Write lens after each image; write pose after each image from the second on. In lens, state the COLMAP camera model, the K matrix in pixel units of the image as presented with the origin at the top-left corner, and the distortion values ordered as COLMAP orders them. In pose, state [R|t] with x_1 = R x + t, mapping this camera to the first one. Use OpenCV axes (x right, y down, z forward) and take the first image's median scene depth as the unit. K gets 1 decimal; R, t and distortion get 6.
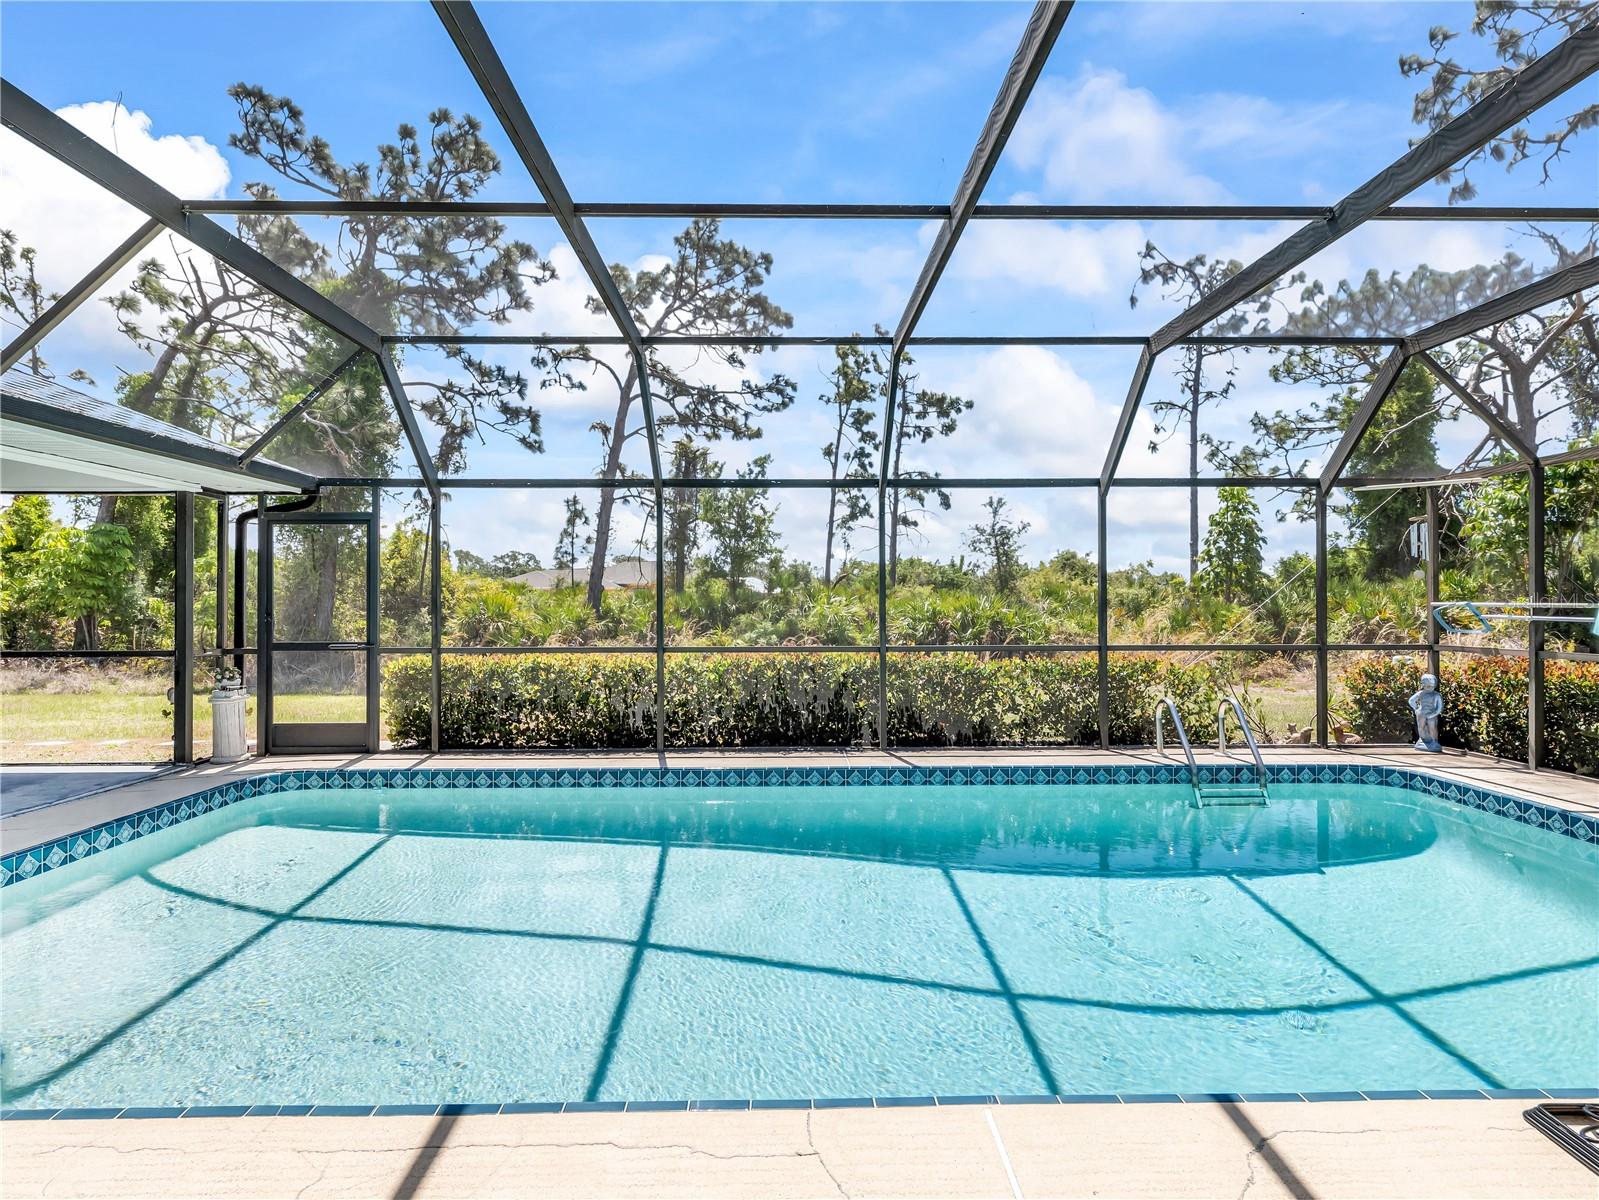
lens RADIAL K [[841.7, 0, 800.2], [0, 841.7, 598.6], [0, 0, 1]] dist [-0.005720, -0.000322]
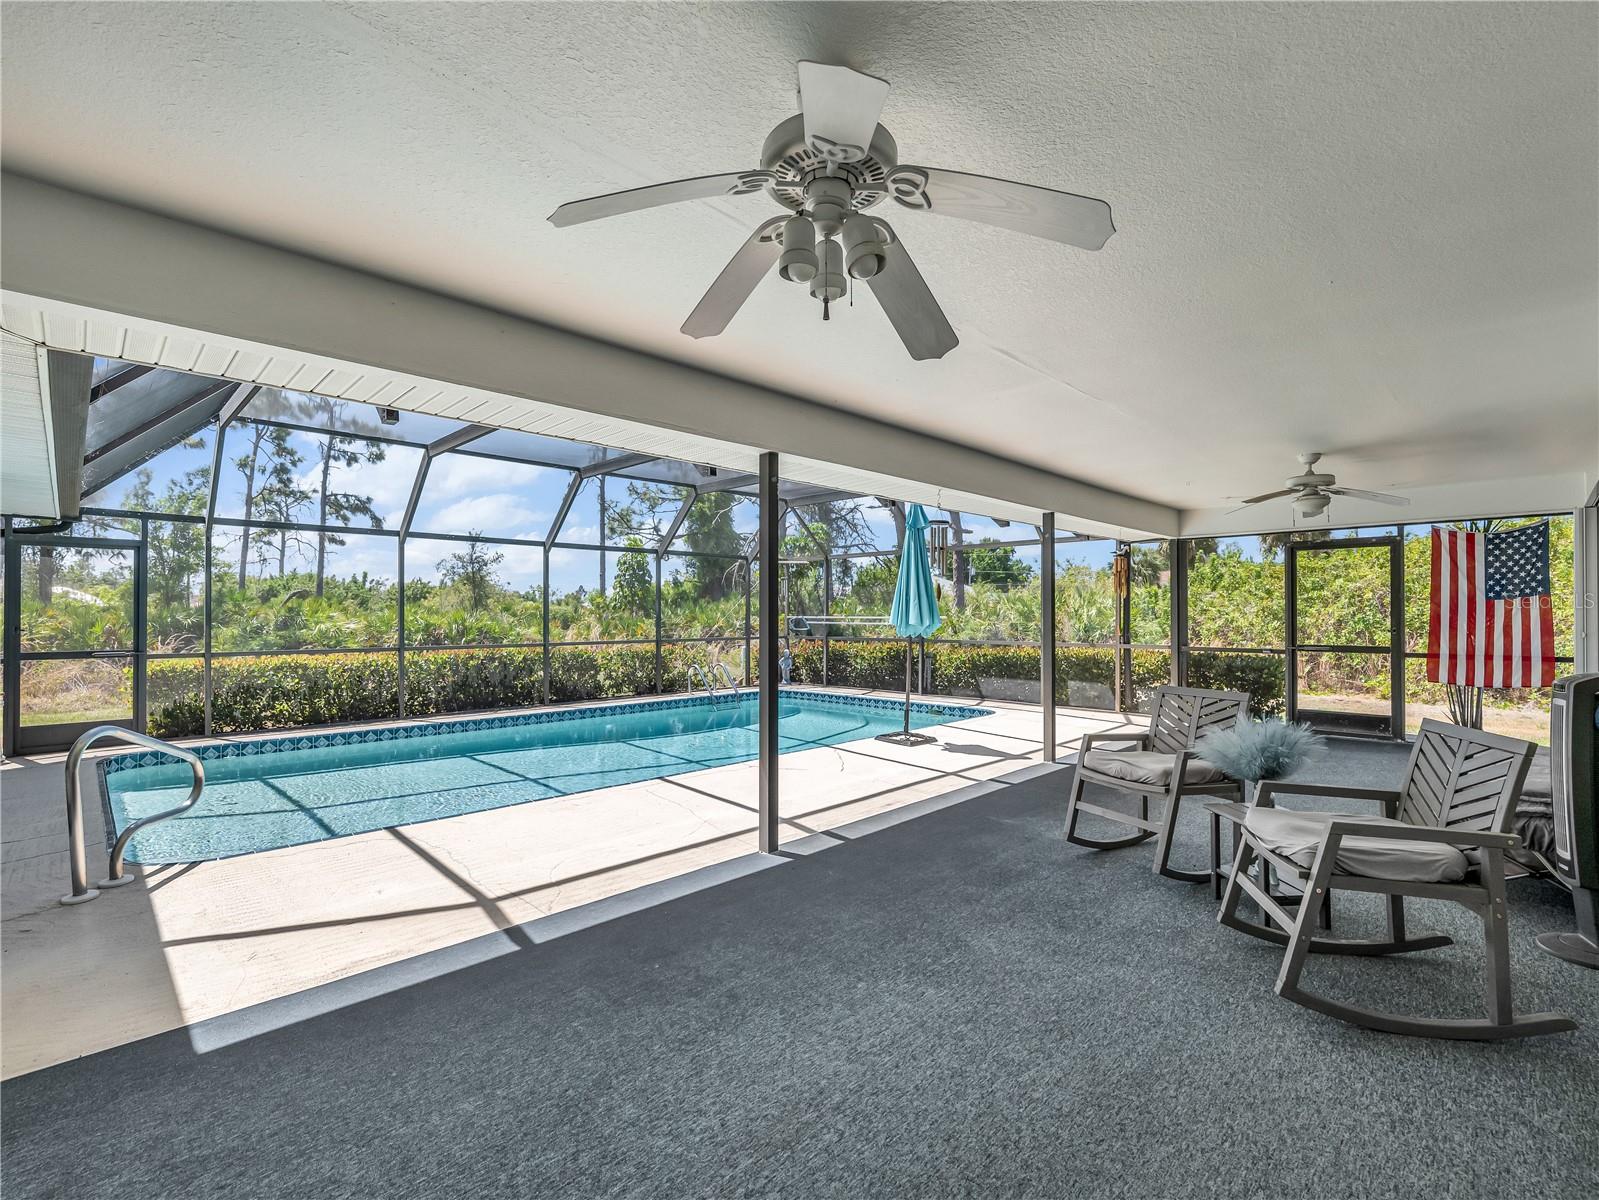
lens RADIAL K [[724.6, 0, 797.7], [0, 724.6, 609.5], [0, 0, 1]] dist [-0.002952, -0.000233]
pose [[0.719750, 0.008002, 0.694187, -0.168784], [-0.004374, 0.999966, -0.006992, -0.000555], [-0.694219, 0.001996, 0.719761, -0.117930]]
